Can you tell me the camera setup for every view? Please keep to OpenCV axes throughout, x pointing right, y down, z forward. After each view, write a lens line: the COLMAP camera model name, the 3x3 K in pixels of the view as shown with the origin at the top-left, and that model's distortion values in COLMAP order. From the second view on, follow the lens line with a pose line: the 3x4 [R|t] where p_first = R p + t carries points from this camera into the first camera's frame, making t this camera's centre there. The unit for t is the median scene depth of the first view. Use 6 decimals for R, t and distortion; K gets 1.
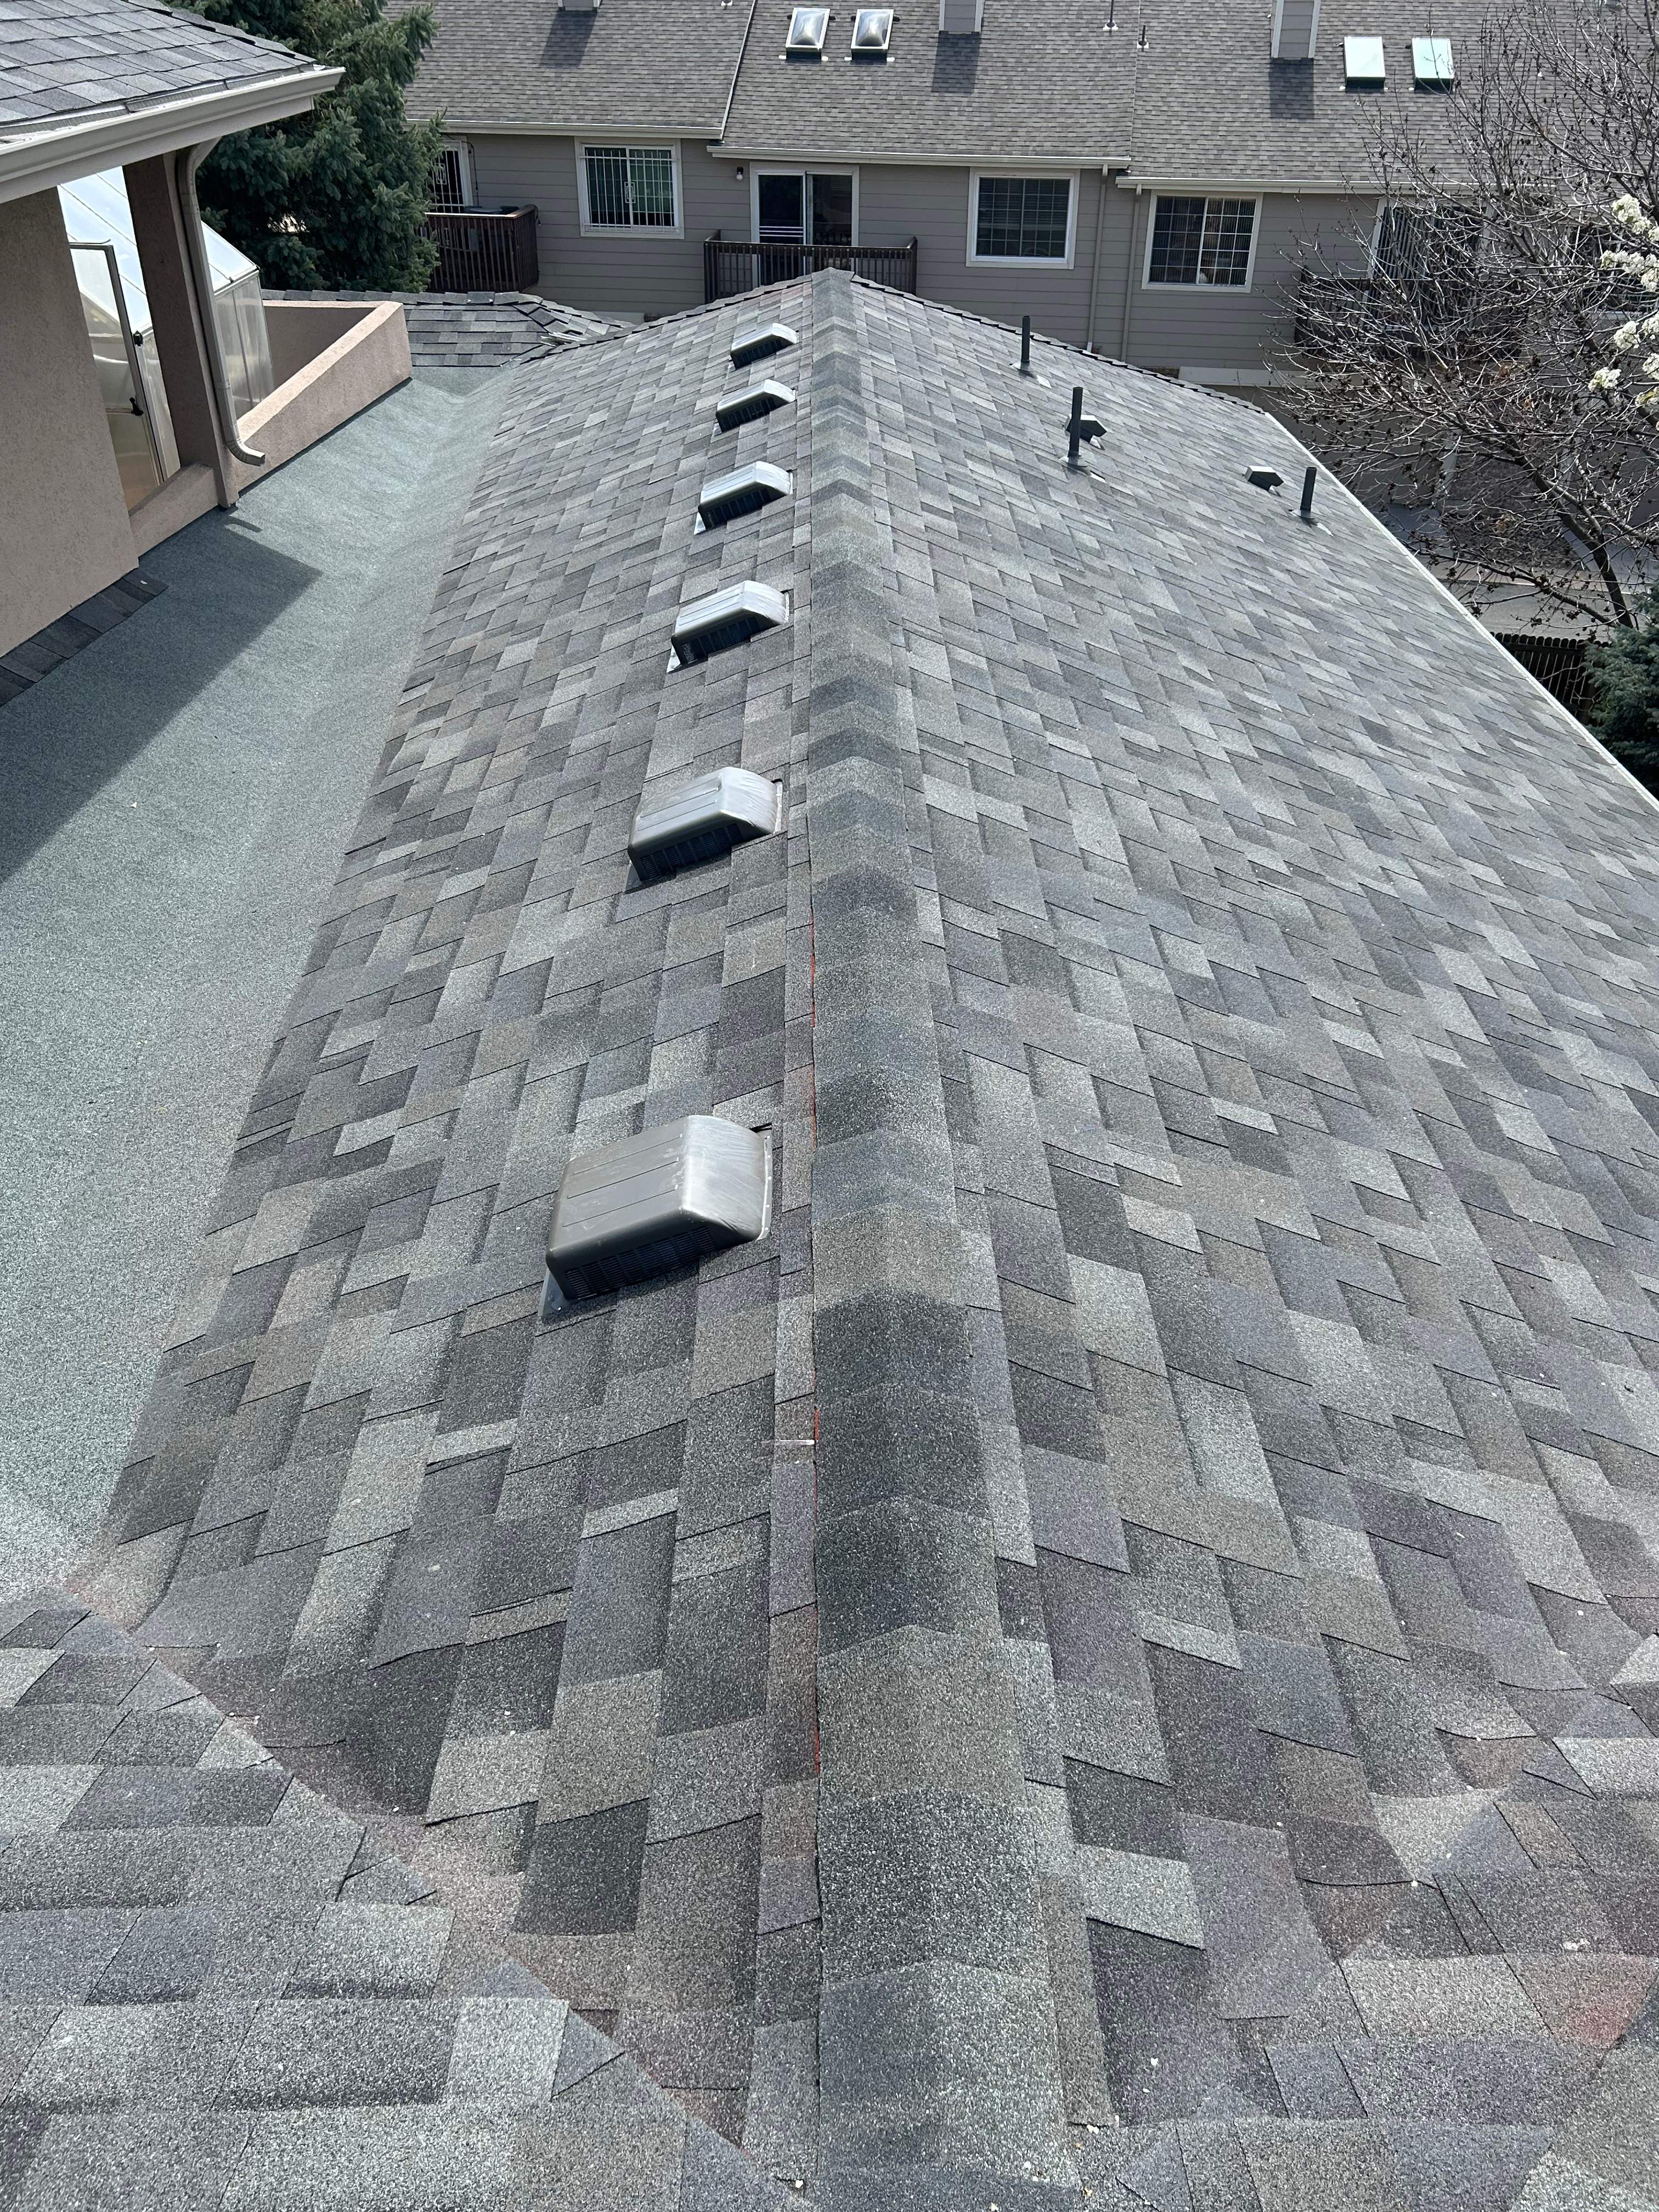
lens RADIAL K [[1718.6, 0, 835.8], [0, 1718.6, 1101.7], [0, 0, 1]] dist [0.047463, 0.002914]
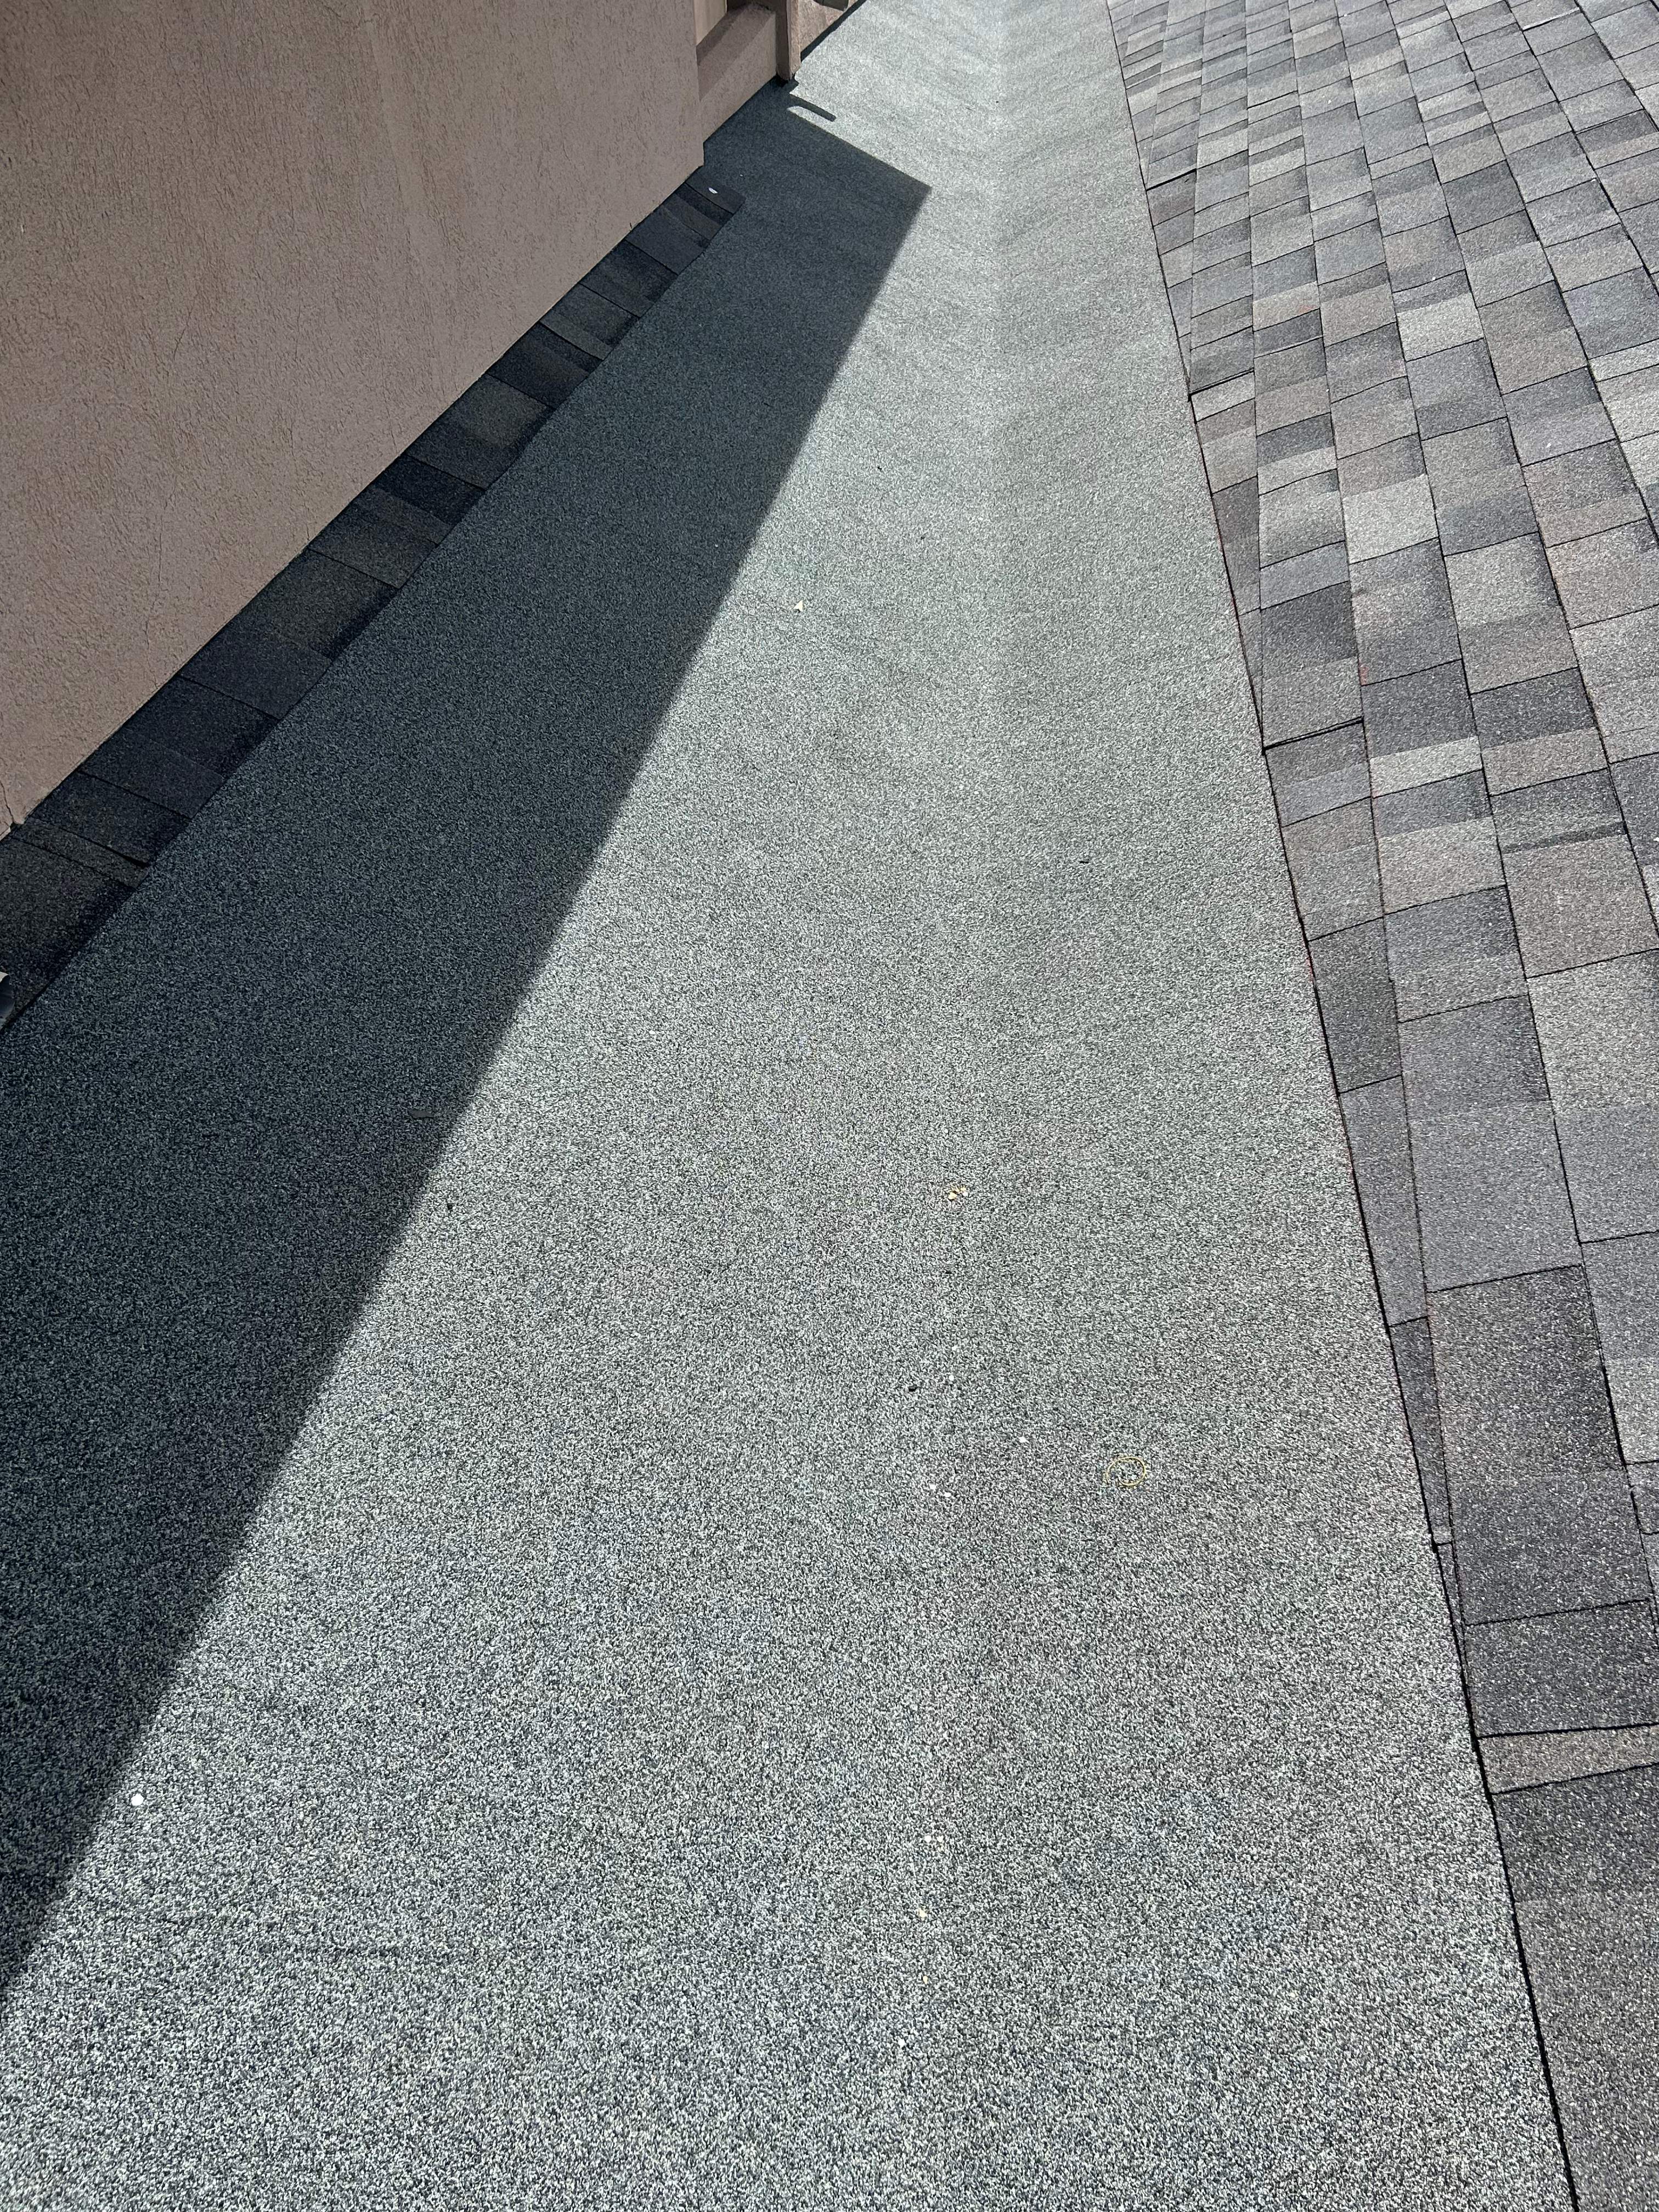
lens RADIAL K [[1803.4, 0, 824.7], [0, 1803.4, 1110.1], [0, 0, 1]] dist [0.016873, 0.002028]
pose [[0.984458, 0.095934, -0.147100, -0.240130], [-0.073064, 0.985416, 0.153677, -0.083288], [0.159697, -0.140541, 0.977111, 0.347896]]
